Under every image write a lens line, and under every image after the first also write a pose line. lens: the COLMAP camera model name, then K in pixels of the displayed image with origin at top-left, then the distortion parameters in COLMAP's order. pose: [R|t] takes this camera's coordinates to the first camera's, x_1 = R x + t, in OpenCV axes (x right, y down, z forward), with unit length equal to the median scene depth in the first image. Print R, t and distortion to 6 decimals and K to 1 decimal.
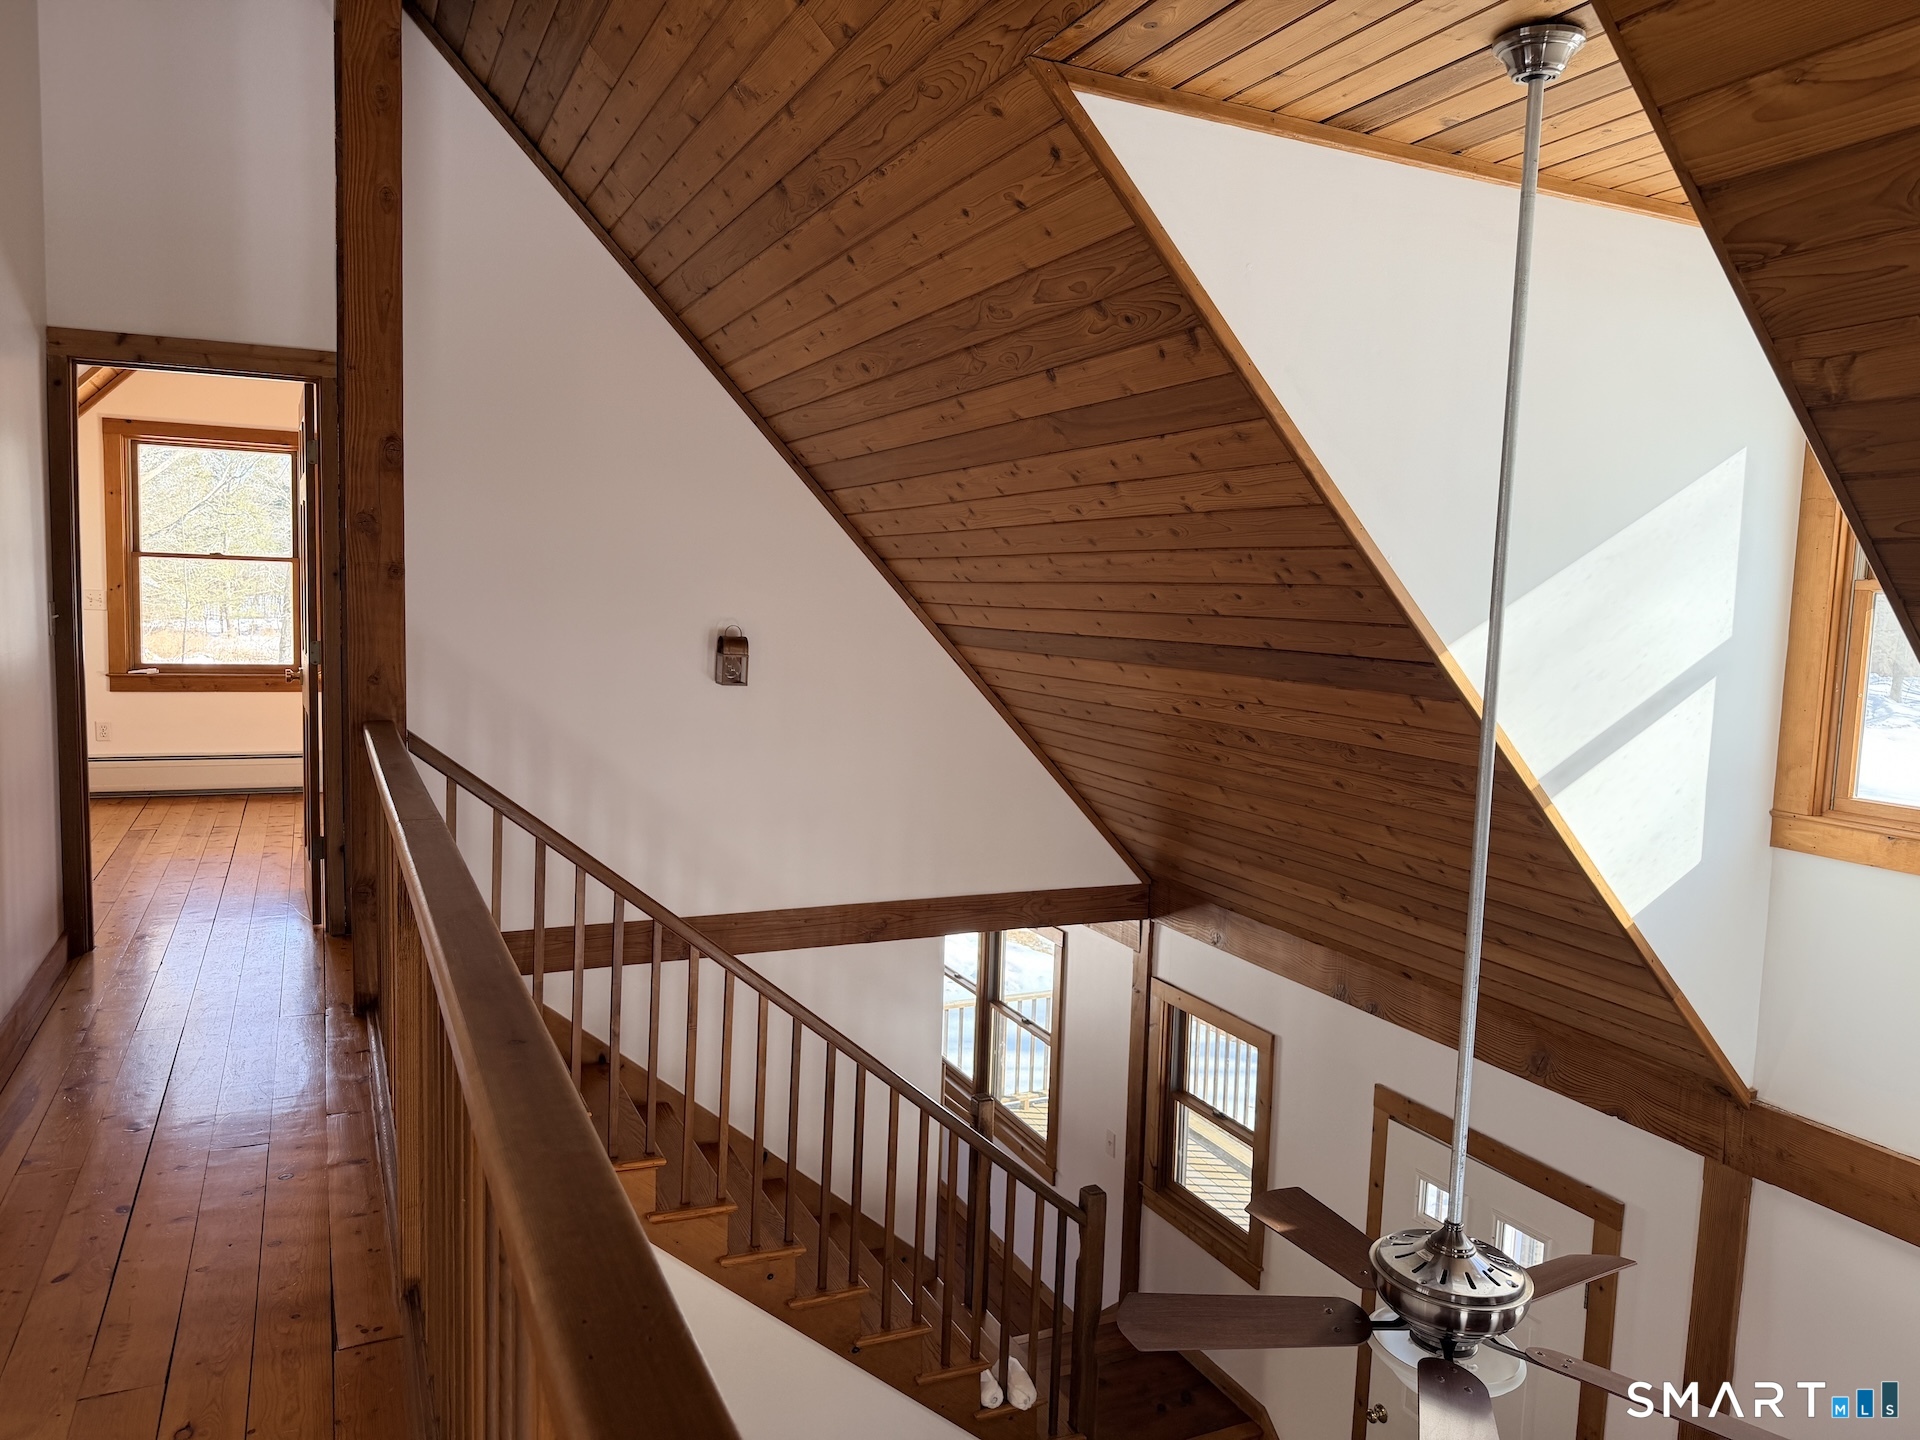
lens RADIAL K [[1348.3, 0, 959.2], [0, 1348.3, 707.8], [0, 0, 1]] dist [-0.009444, -0.007855]
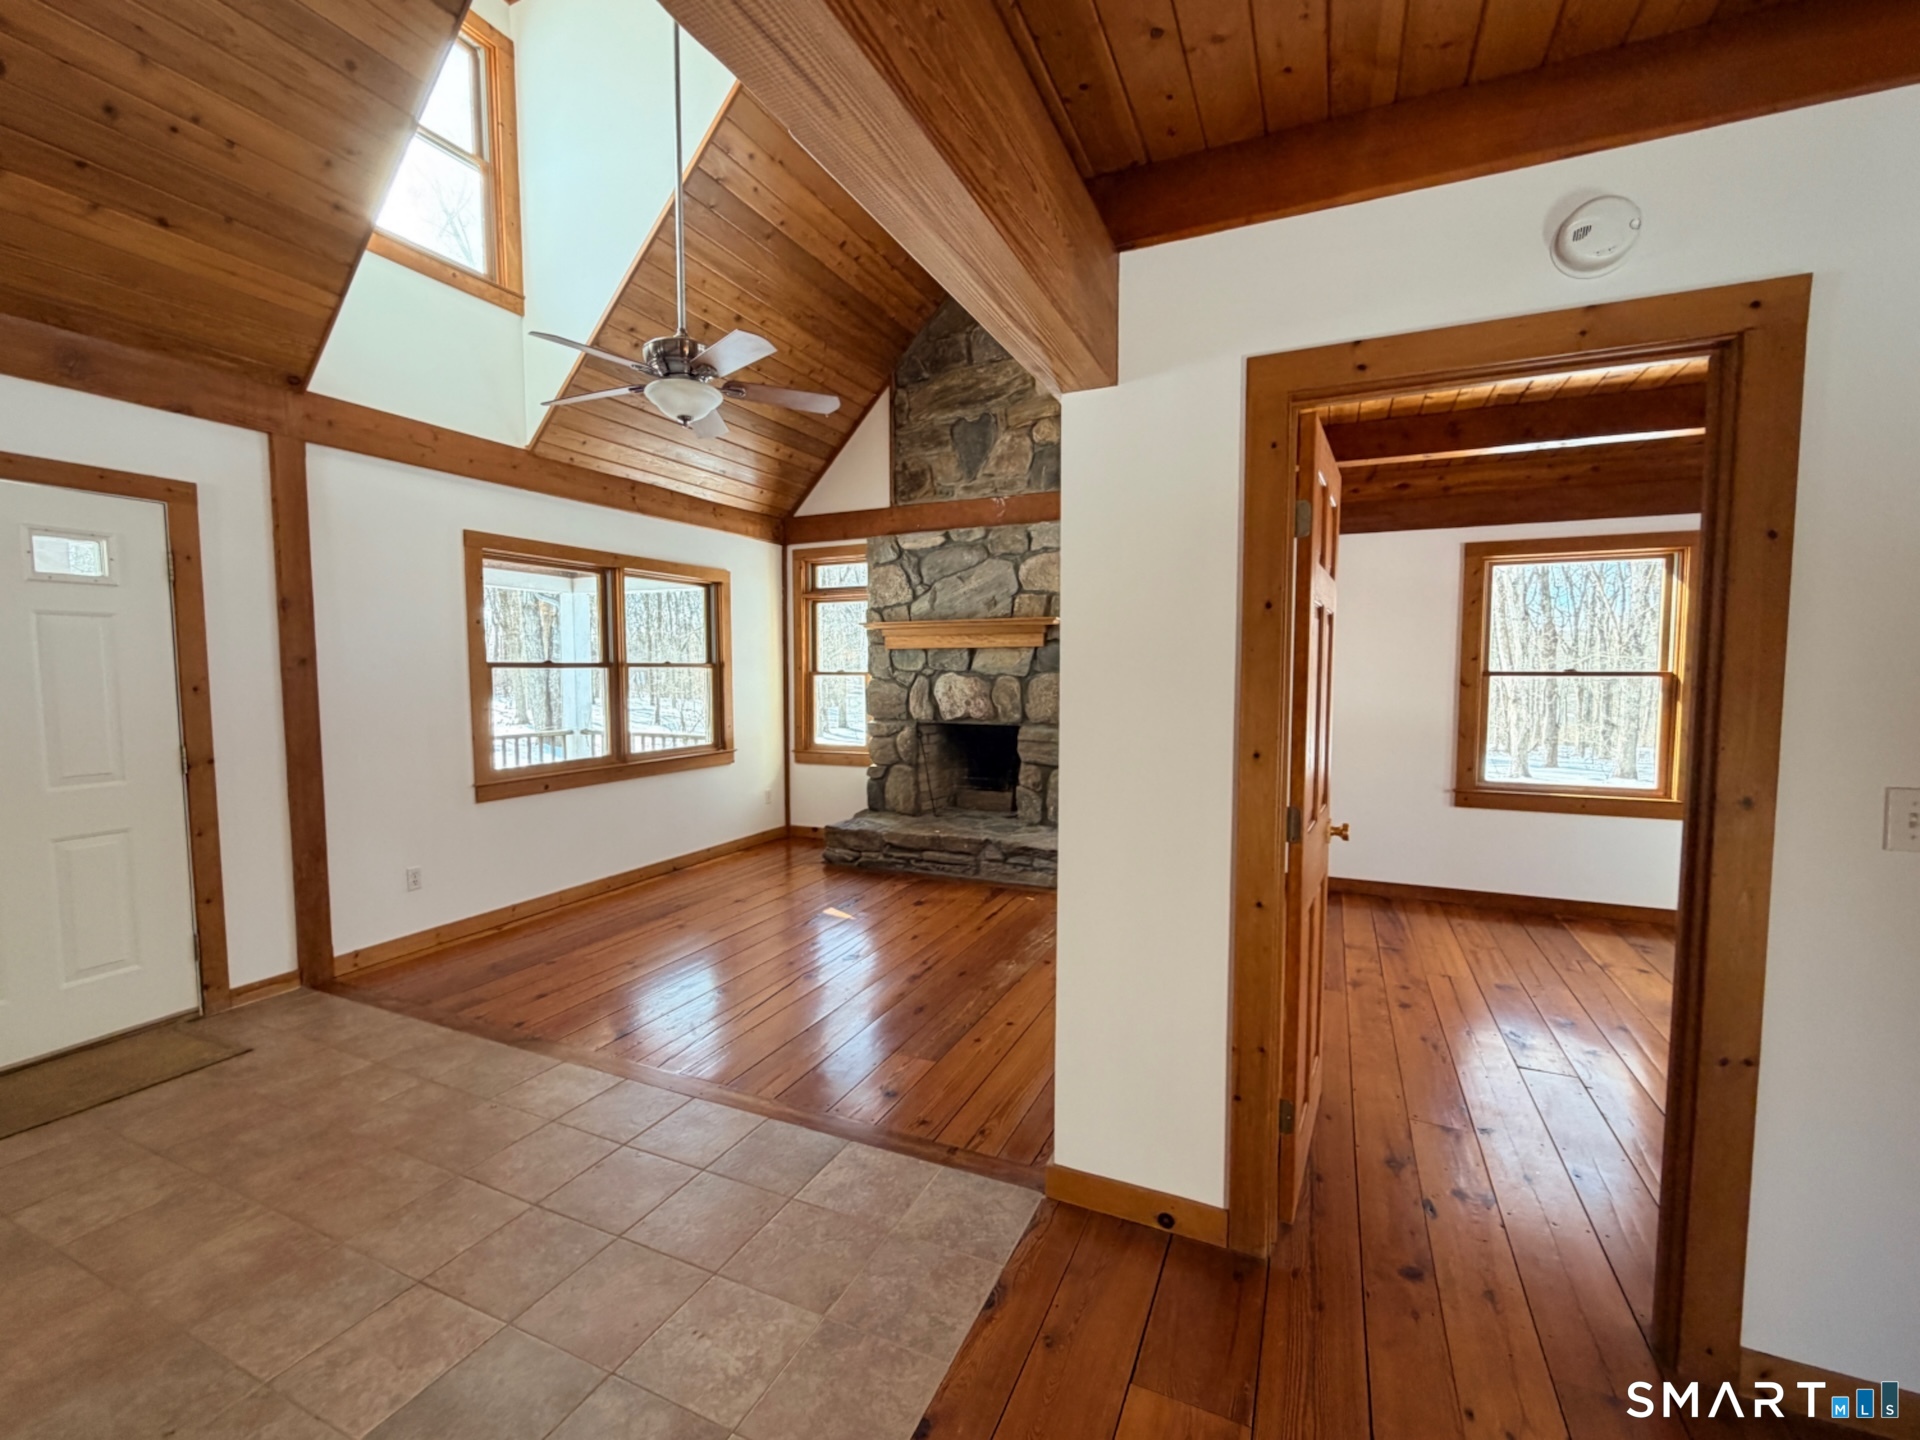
lens RADIAL K [[814.8, 0, 946.0], [0, 814.8, 725.2], [0, 0, 1]] dist [-0.013722, -0.000090]
pose [[-0.638703, -0.096254, 0.763409, -0.577035], [0.040248, 0.986607, 0.158070, 0.519859], [-0.768400, 0.131686, -0.626275, 0.993013]]
